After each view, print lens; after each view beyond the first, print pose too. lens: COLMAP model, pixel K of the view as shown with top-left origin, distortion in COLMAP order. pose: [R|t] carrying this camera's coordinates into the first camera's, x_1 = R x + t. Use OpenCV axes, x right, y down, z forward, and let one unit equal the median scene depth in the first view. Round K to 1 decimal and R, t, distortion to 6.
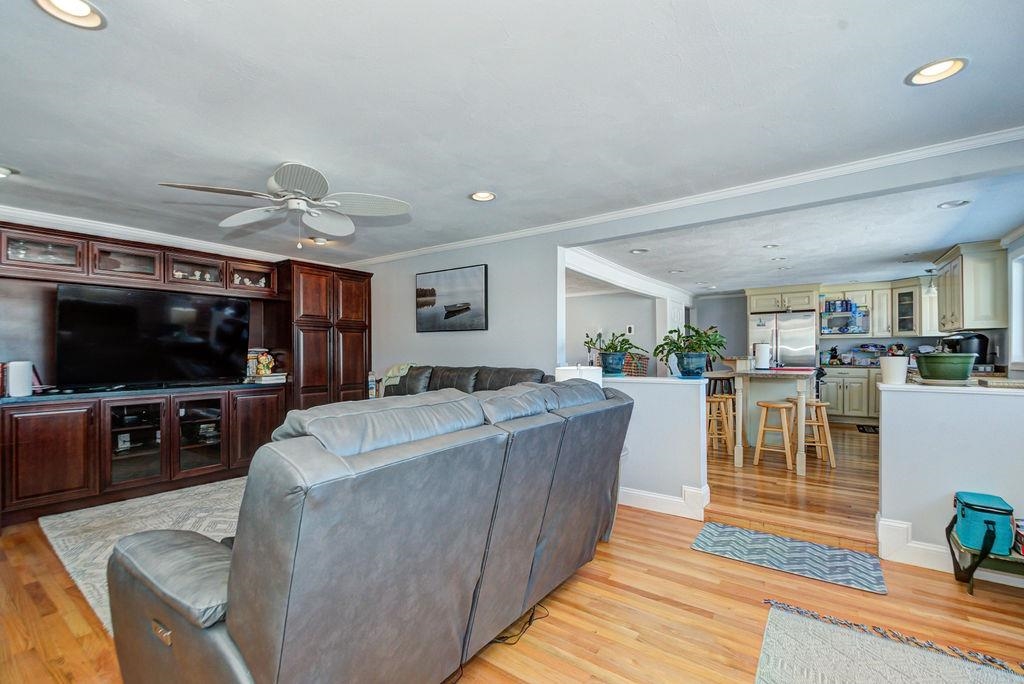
lens RADIAL K [[443.5, 0, 501.6], [0, 443.5, 352.9], [0, 0, 1]] dist [0.029378, -0.012525]
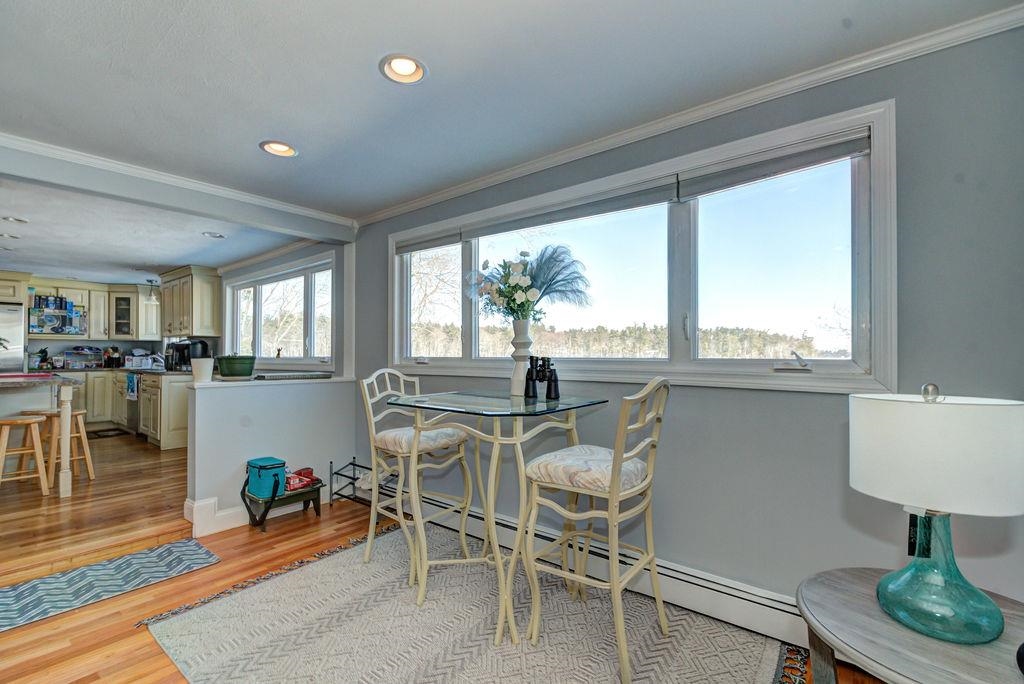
lens RADIAL K [[446.3, 0, 514.4], [0, 446.3, 352.9], [0, 0, 1]] dist [0.000698, -0.008693]
pose [[0.027506, 0.006981, 0.999597, -0.152764], [-0.000829, 0.999975, -0.006961, 0.000333], [-0.999621, -0.000638, 0.027511, 0.105441]]
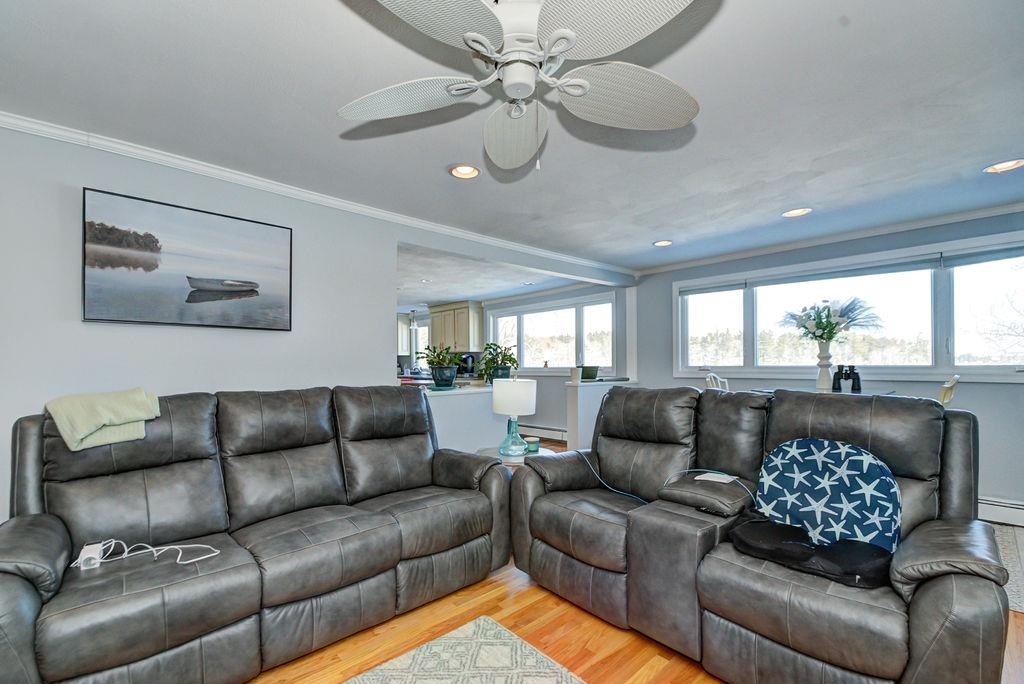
lens RADIAL K [[464.1, 0, 512.2], [0, 464.1, 356.3], [0, 0, 1]] dist [0.000982, -0.000275]
pose [[0.178509, 0.019170, 0.983752, -0.624067], [0.005979, 0.999771, -0.020567, -0.001079], [-0.983920, 0.009553, 0.178353, 0.561525]]
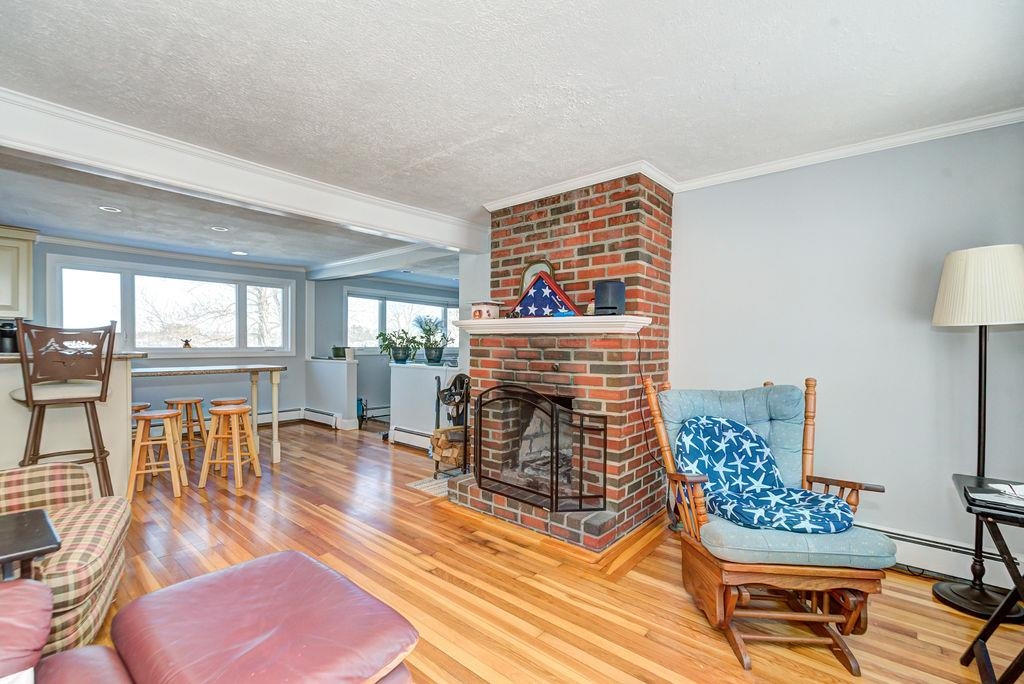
lens RADIAL K [[452.4, 0, 501.7], [0, 452.4, 351.5], [0, 0, 1]] dist [0.002386, -0.004185]
pose [[-0.998031, -0.003165, 0.062639, -0.015268], [-0.002490, 0.999938, 0.010858, -0.000629], [-0.062669, 0.010680, -0.997977, 1.946880]]
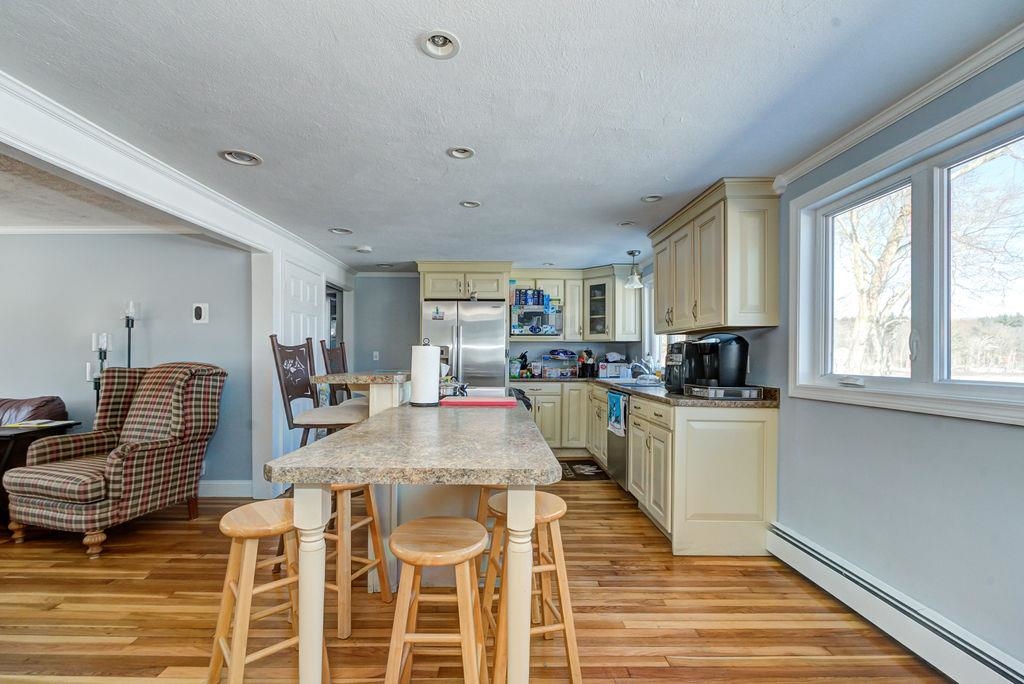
lens RADIAL K [[440.5, 0, 508.3], [0, 440.5, 355.9], [0, 0, 1]] dist [0.000650, -0.000137]
pose [[0.790347, 0.007329, 0.612616, 0.463677], [-0.008011, 0.999967, -0.001628, -0.011924], [-0.612607, -0.003621, 0.790379, 0.742764]]
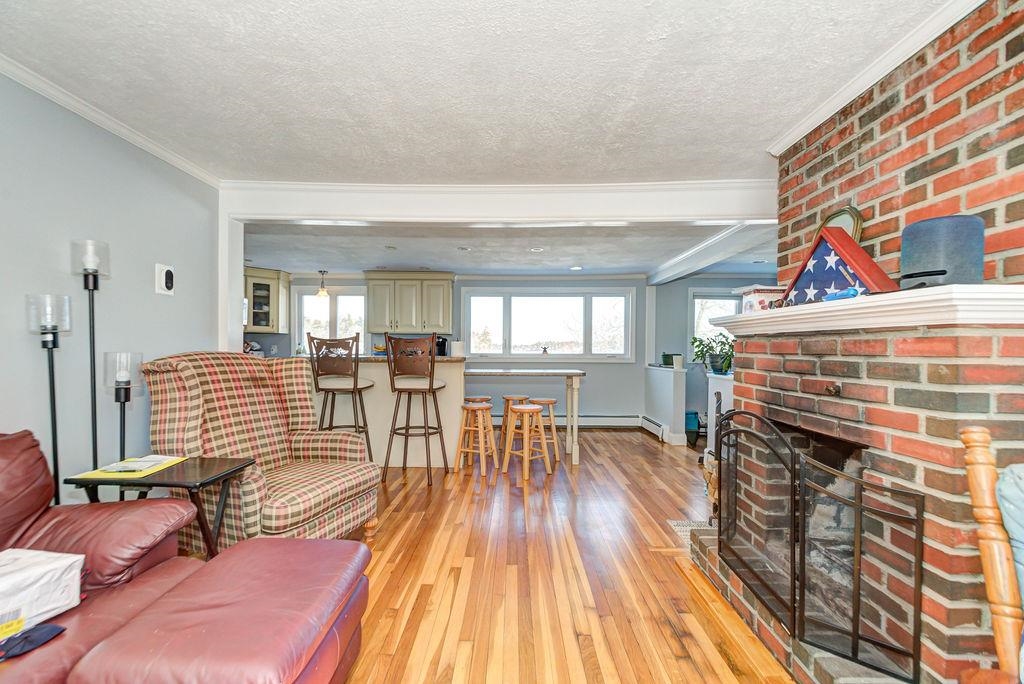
lens RADIAL K [[452.4, 0, 501.7], [0, 452.4, 351.5], [0, 0, 1]] dist [0.002386, -0.004185]
pose [[-0.581622, -0.003605, 0.813452, -0.199870], [-0.007702, 0.999970, -0.001075, 0.000095], [-0.813423, -0.006890, -0.581632, 1.730404]]
